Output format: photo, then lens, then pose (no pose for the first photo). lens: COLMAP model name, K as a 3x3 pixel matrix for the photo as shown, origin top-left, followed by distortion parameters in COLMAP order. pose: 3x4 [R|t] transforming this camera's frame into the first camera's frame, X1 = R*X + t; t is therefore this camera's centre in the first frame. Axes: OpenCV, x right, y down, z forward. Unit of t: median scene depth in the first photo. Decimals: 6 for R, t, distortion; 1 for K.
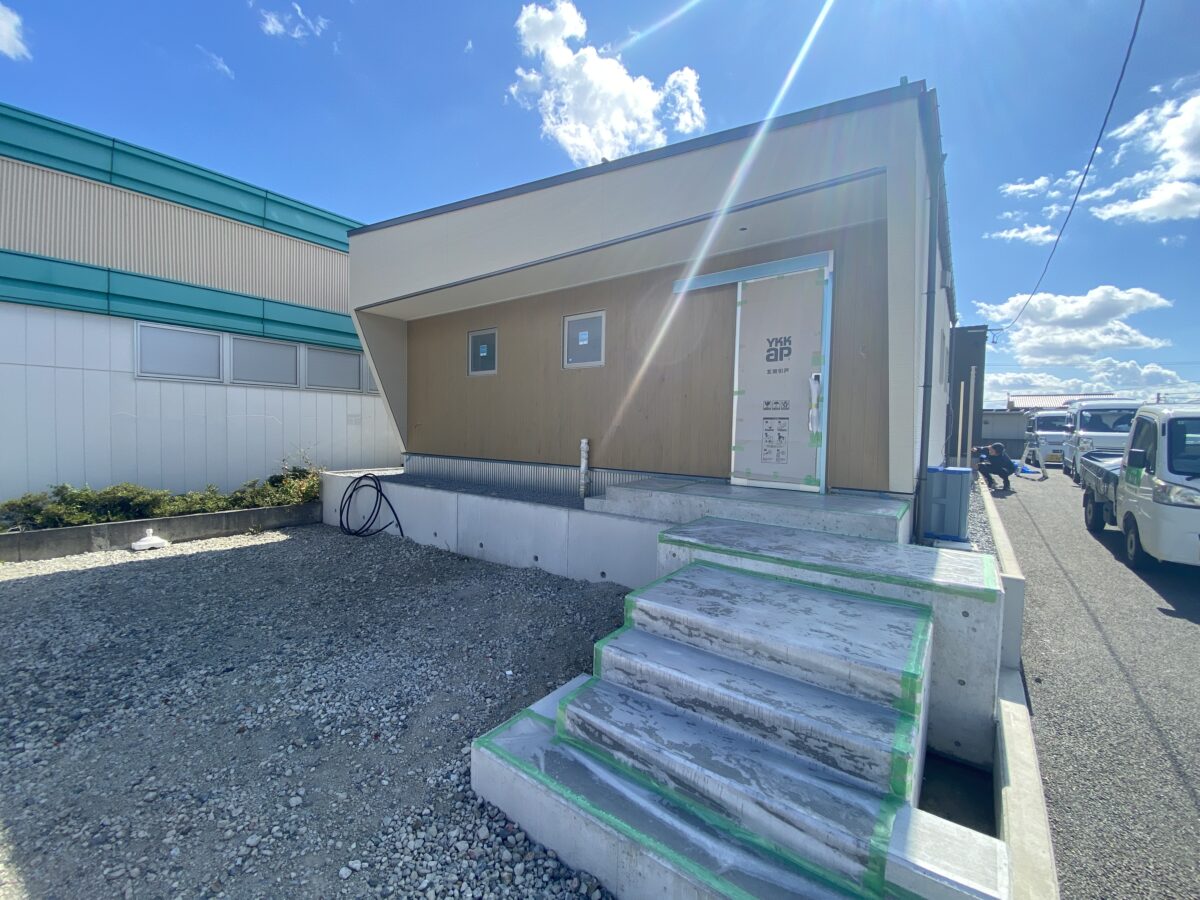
lens RADIAL K [[475.4, 0, 605.8], [0, 475.4, 446.9], [0, 0, 1]] dist [0.014824, -0.016388]
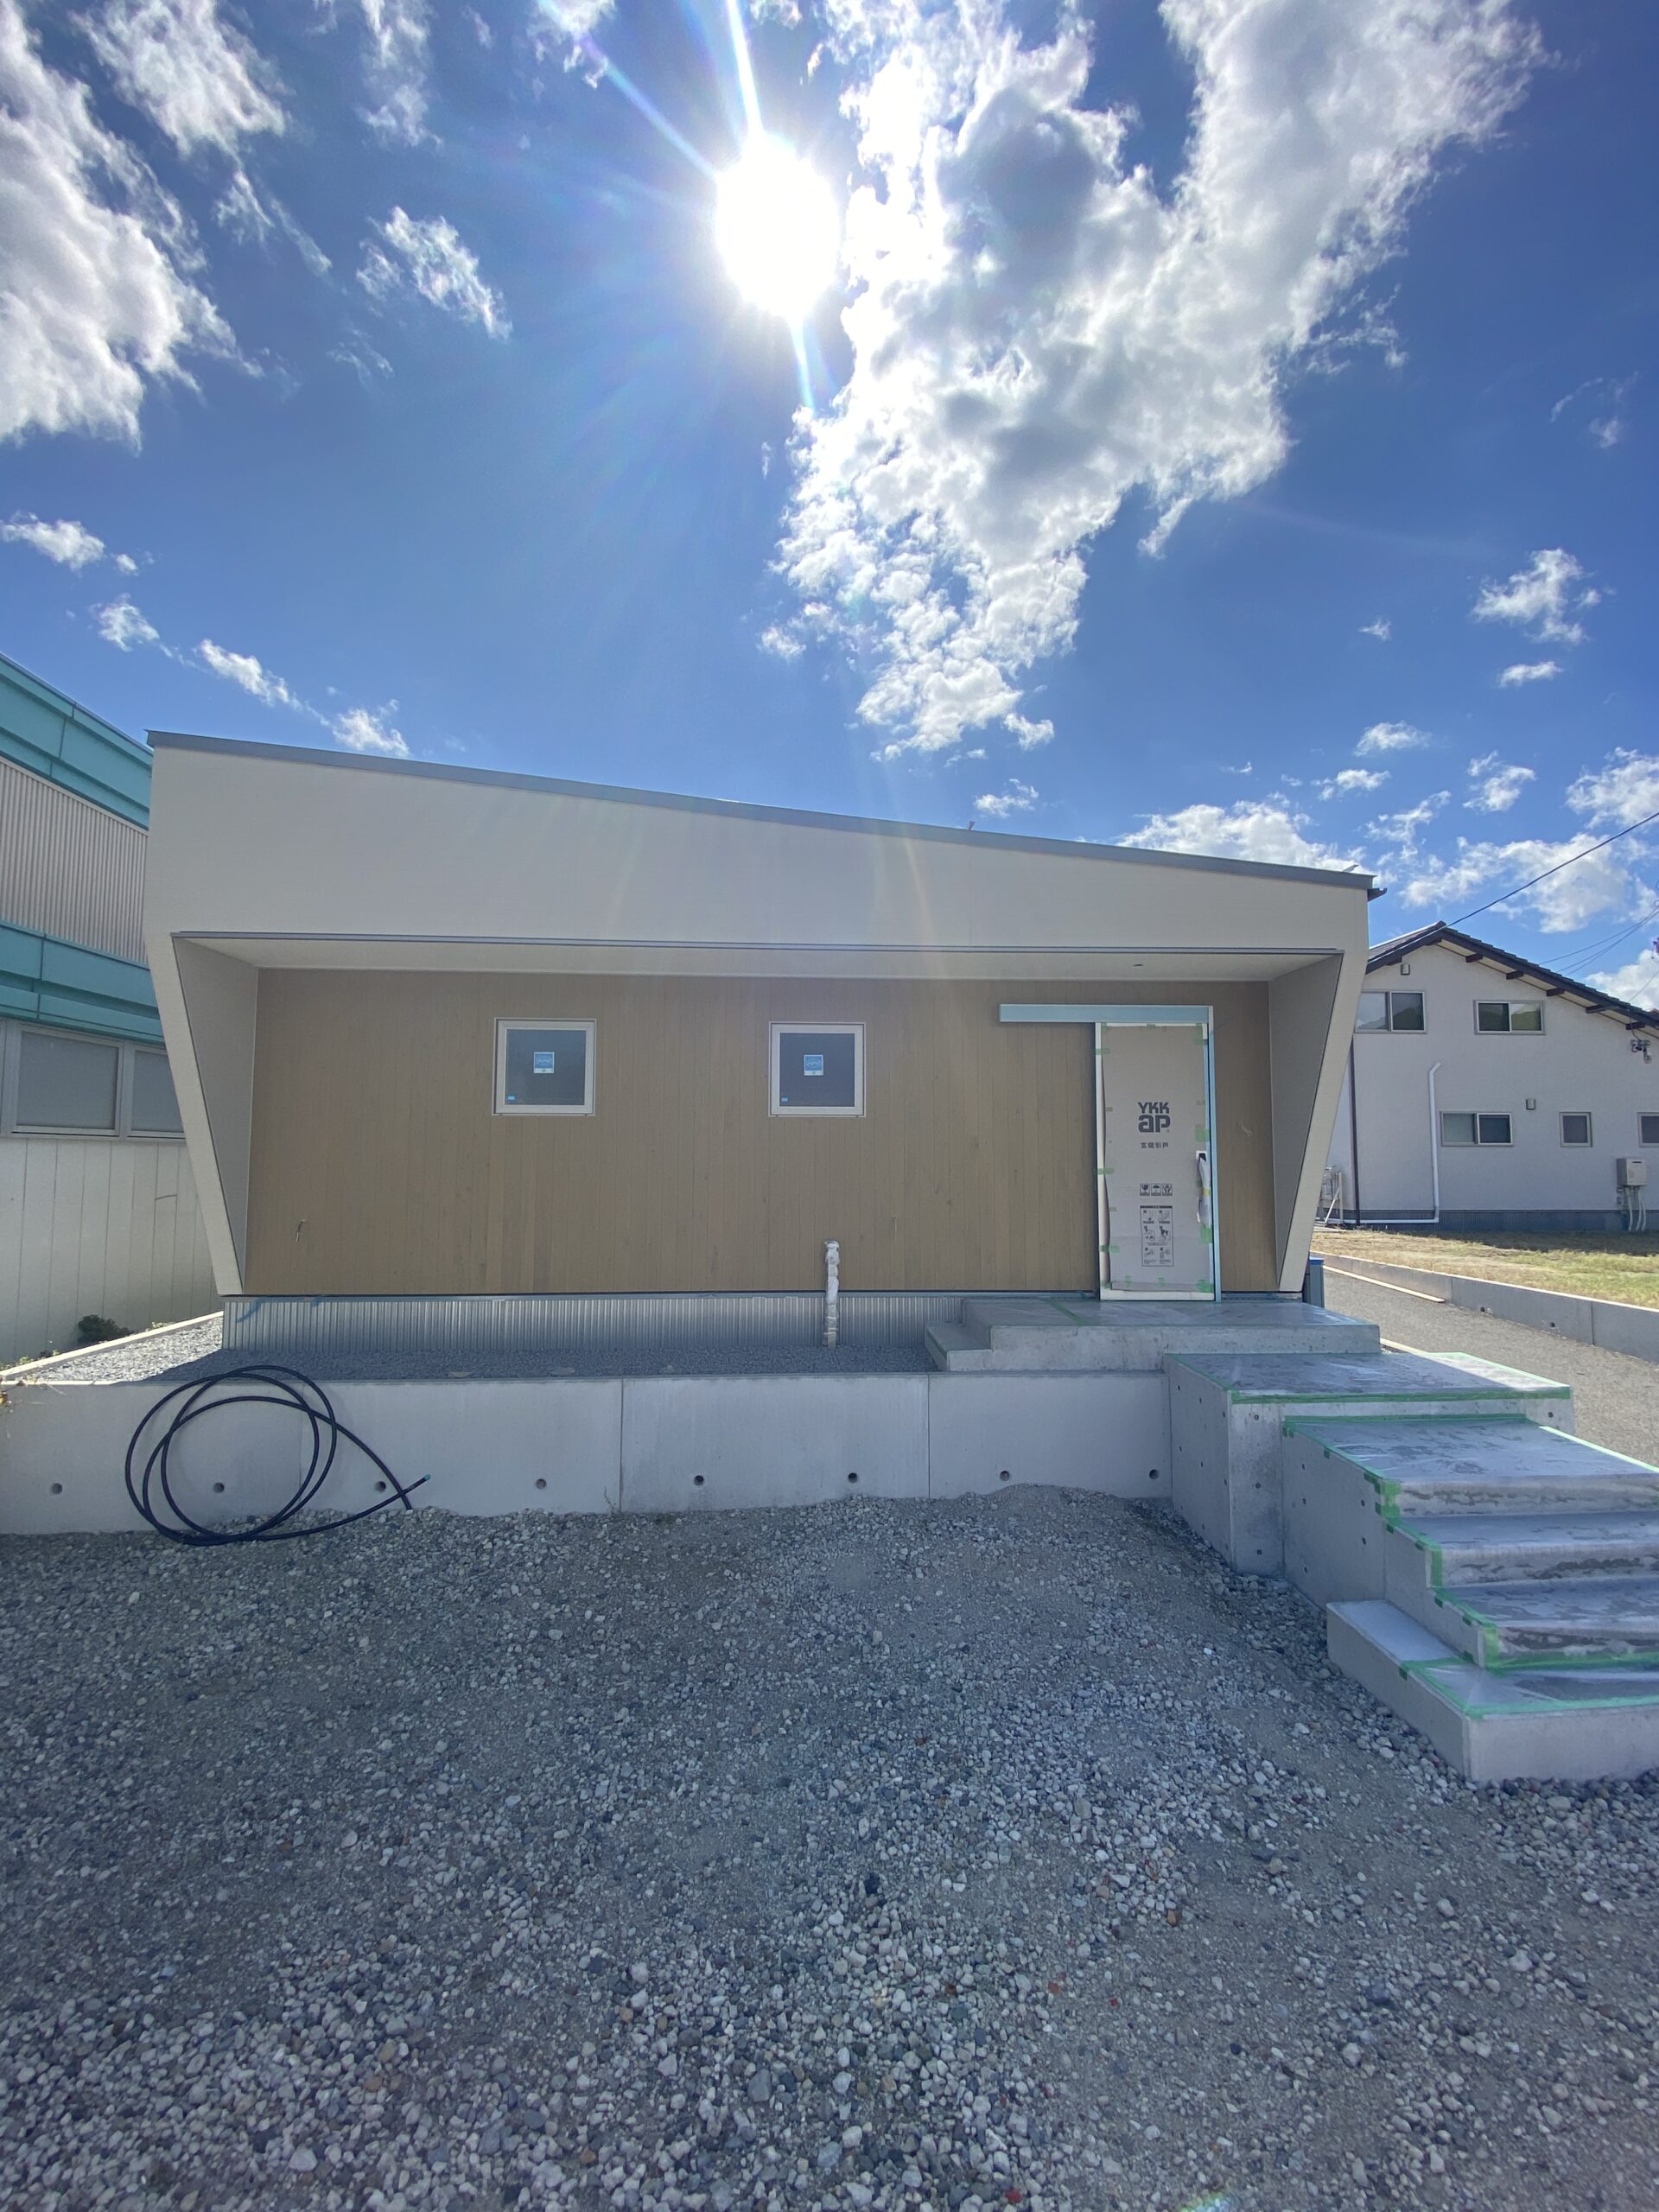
lens RADIAL K [[876.3, 0, 834.7], [0, 876.3, 1092.5], [0, 0, 1]] dist [0.014824, -0.016388]
pose [[0.775756, 0.028852, 0.630373, -1.283808], [0.035085, 0.995437, -0.088738, -0.186153], [-0.630057, 0.090956, 0.771204, 0.304082]]
